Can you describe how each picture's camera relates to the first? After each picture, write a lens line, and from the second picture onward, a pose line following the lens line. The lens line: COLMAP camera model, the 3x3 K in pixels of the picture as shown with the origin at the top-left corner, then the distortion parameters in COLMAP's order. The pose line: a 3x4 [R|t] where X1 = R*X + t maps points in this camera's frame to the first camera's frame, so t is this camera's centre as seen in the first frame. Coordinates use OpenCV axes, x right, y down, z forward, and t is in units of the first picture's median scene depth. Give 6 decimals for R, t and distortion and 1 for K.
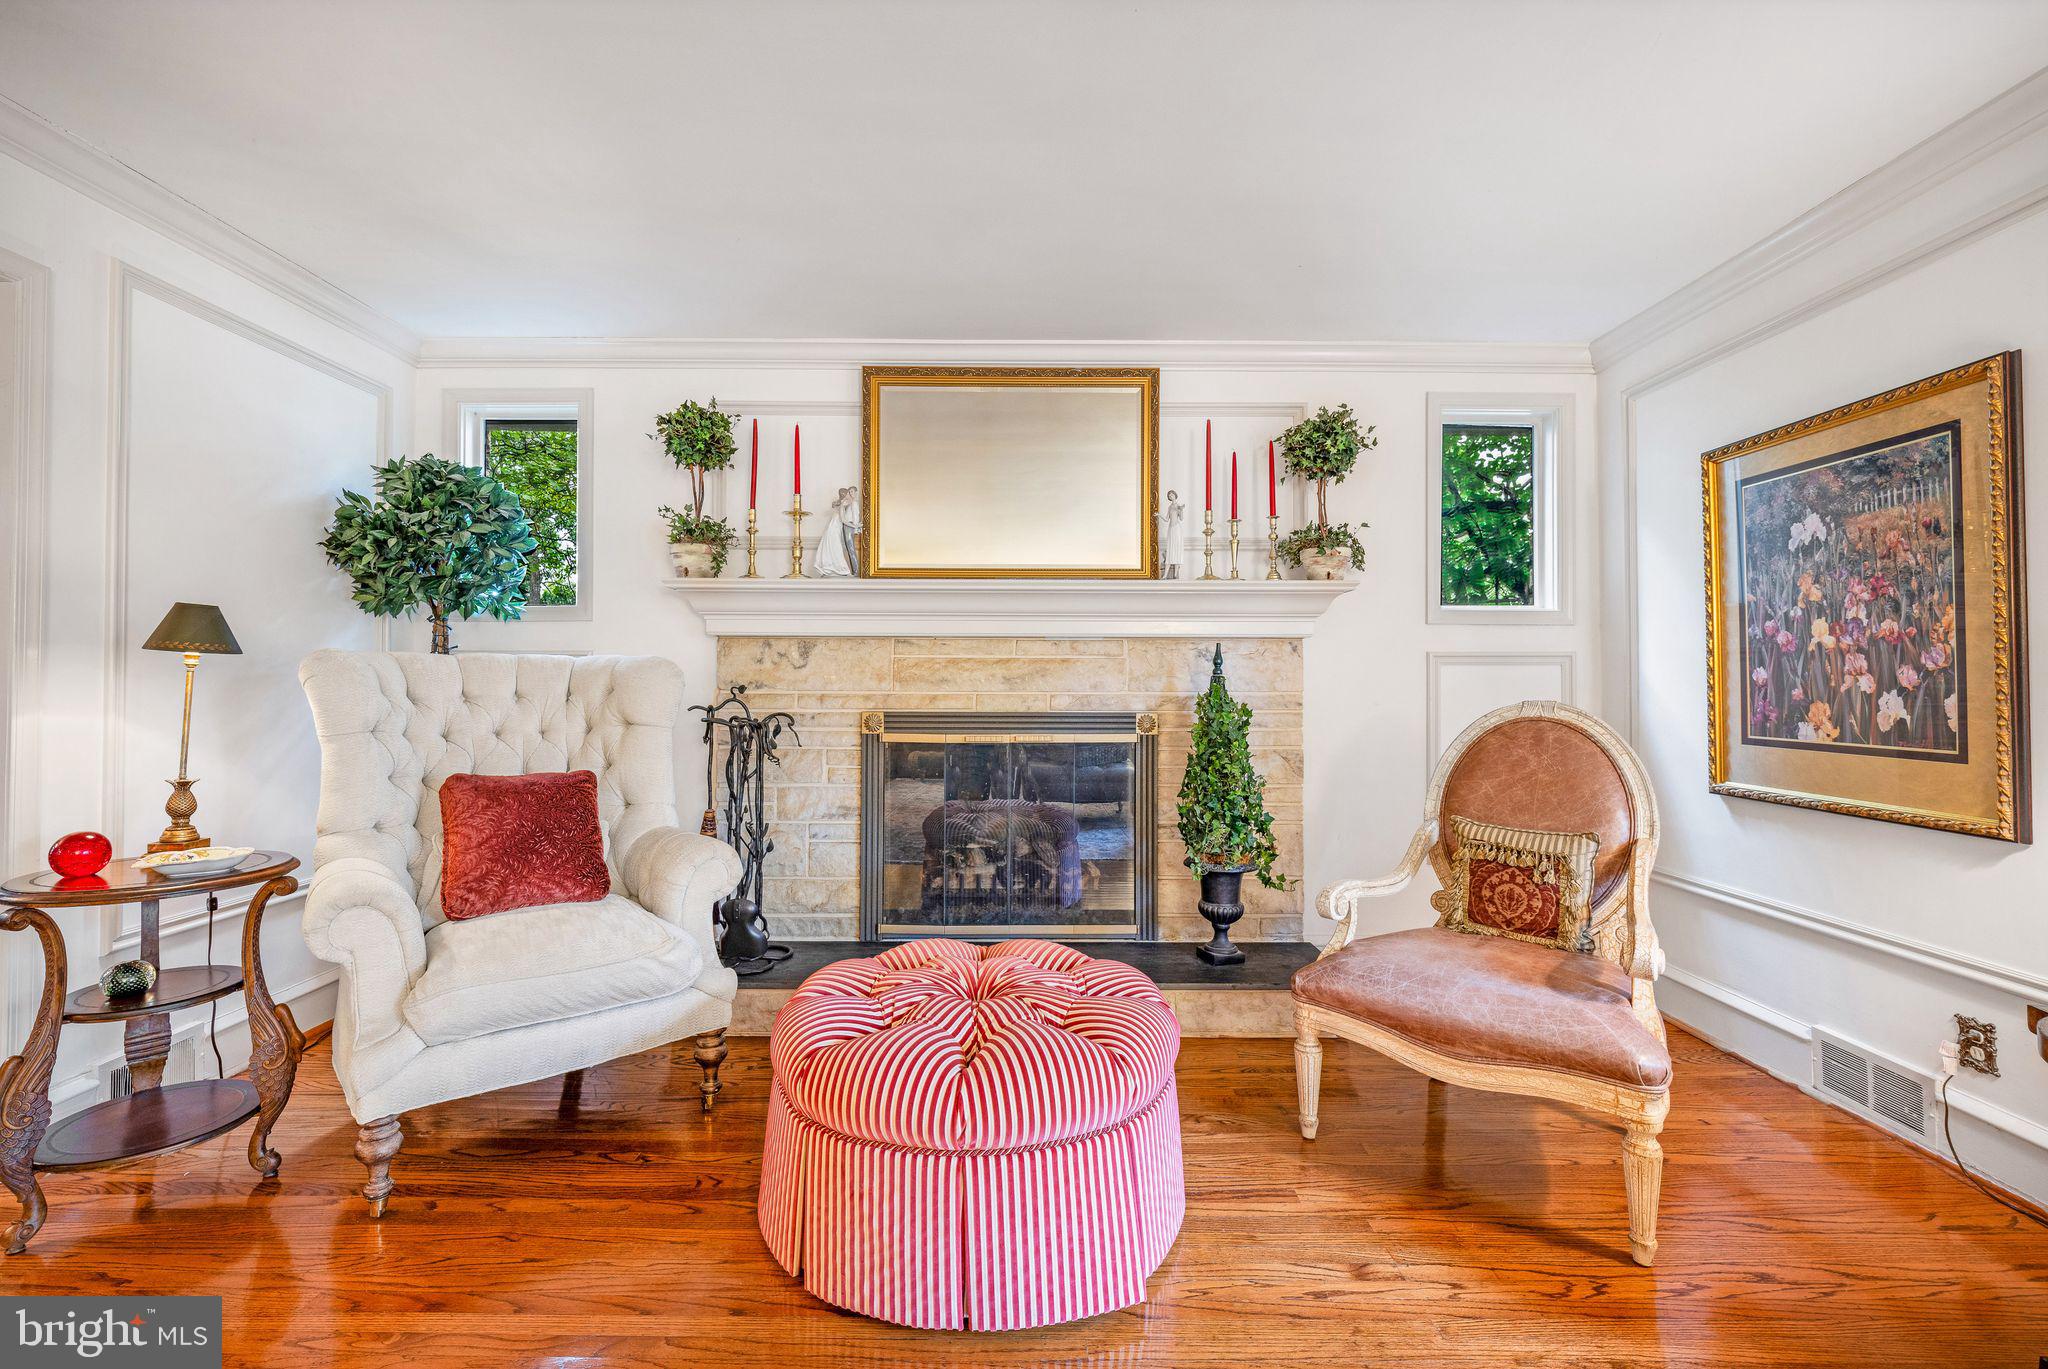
lens RADIAL K [[803.0, 0, 1025.8], [0, 803.0, 684.3], [0, 0, 1]] dist [-0.001269, -0.000349]
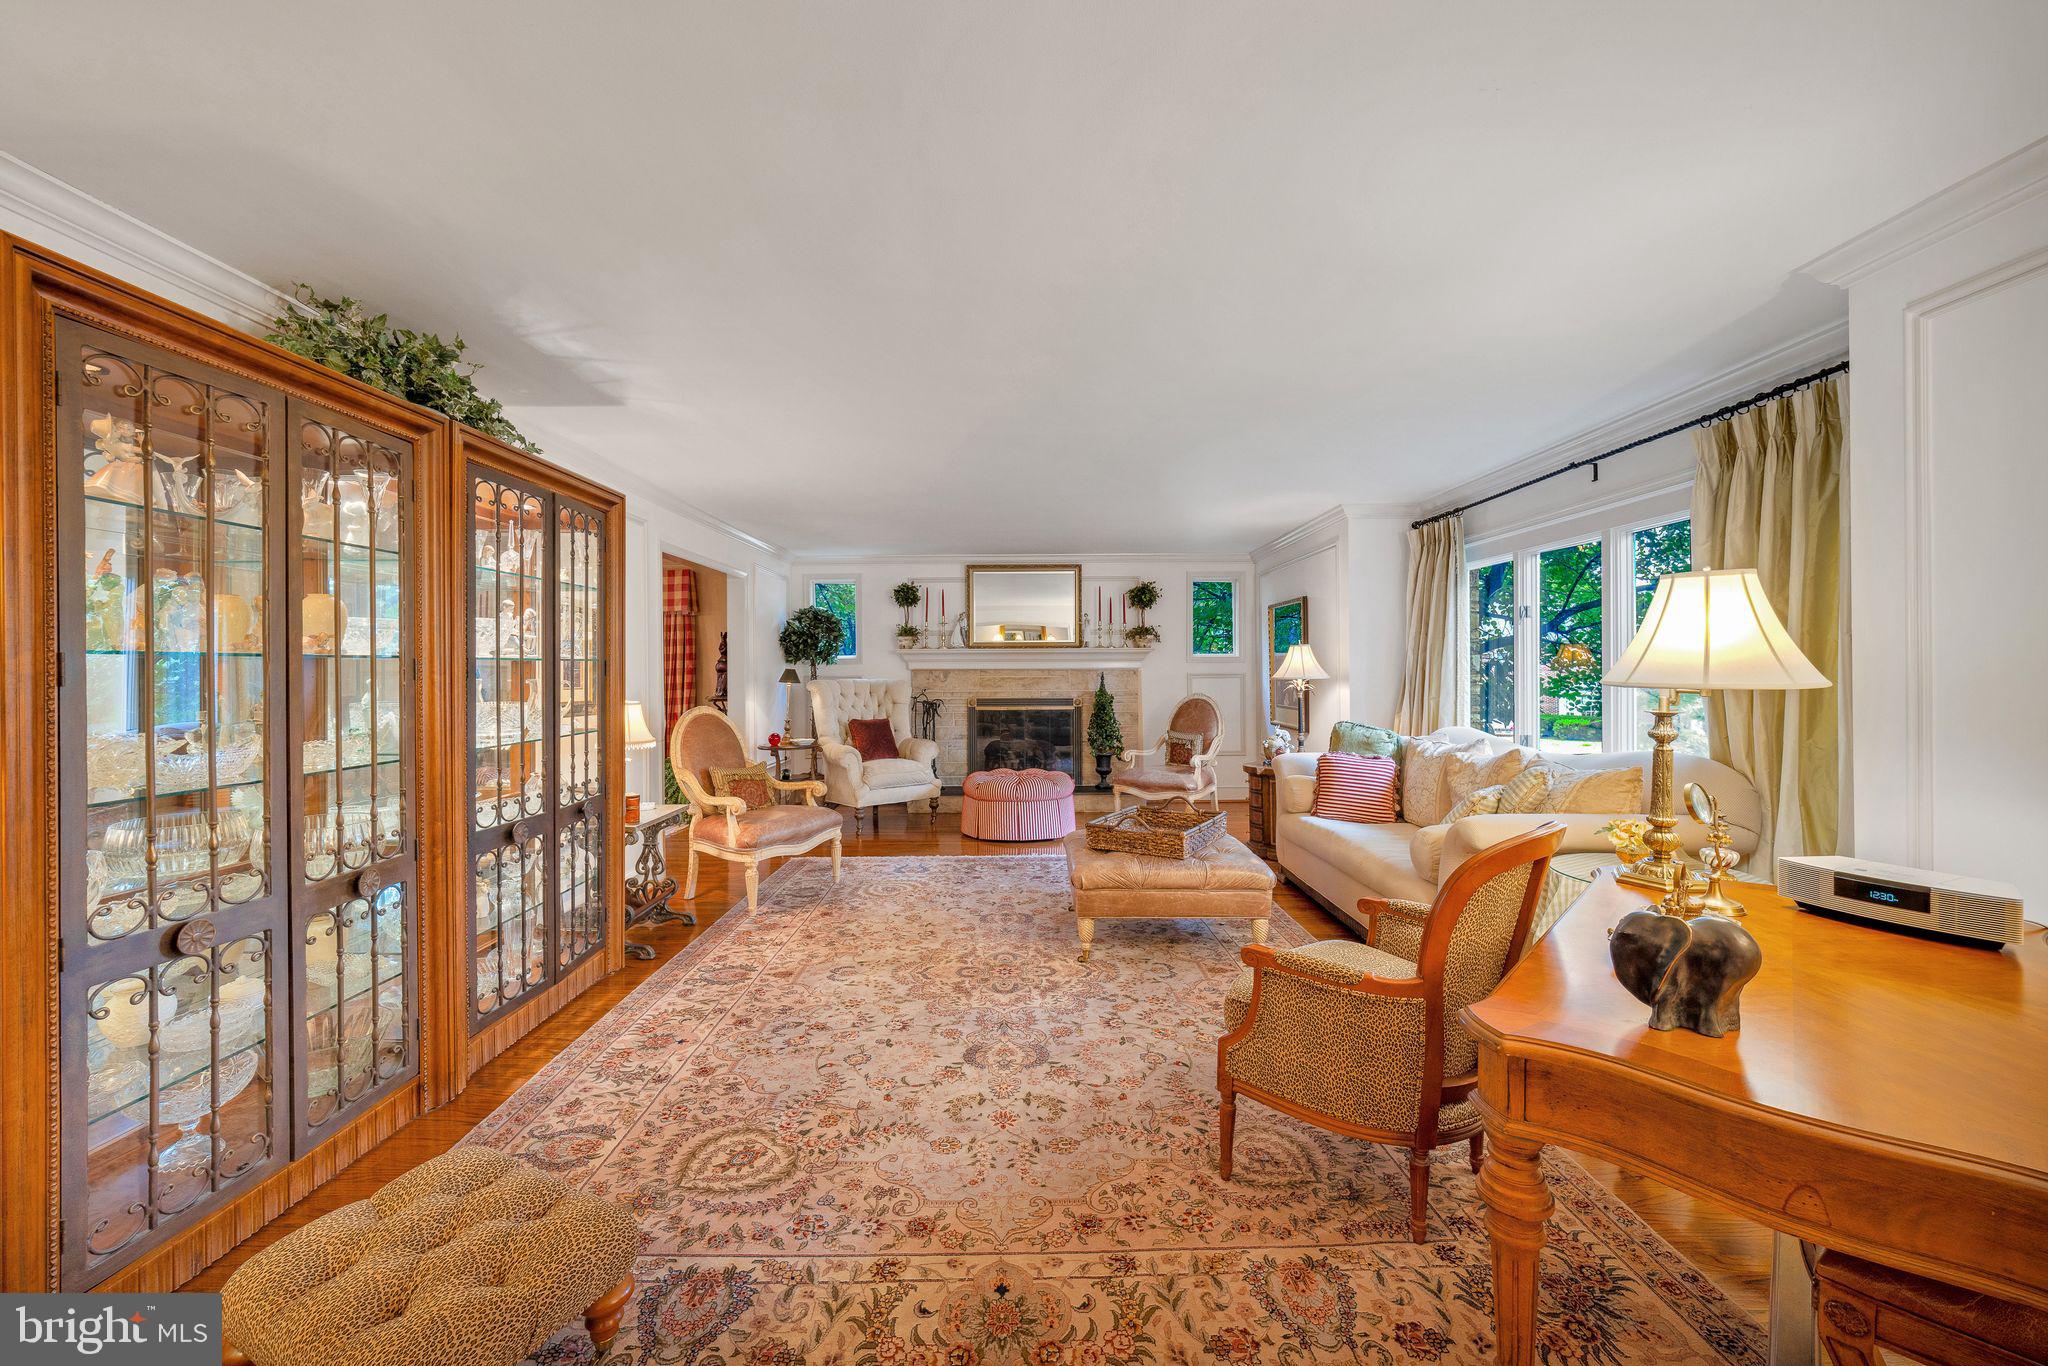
lens RADIAL K [[803.0, 0, 1026.7], [0, 803.0, 672.7], [0, 0, 1]] dist [-0.001269, -0.000349]
pose [[0.999917, -0.008571, 0.009601, -0.038713], [0.008543, 0.999959, 0.002952, -0.056166], [-0.009626, -0.002870, 0.999950, -1.622512]]
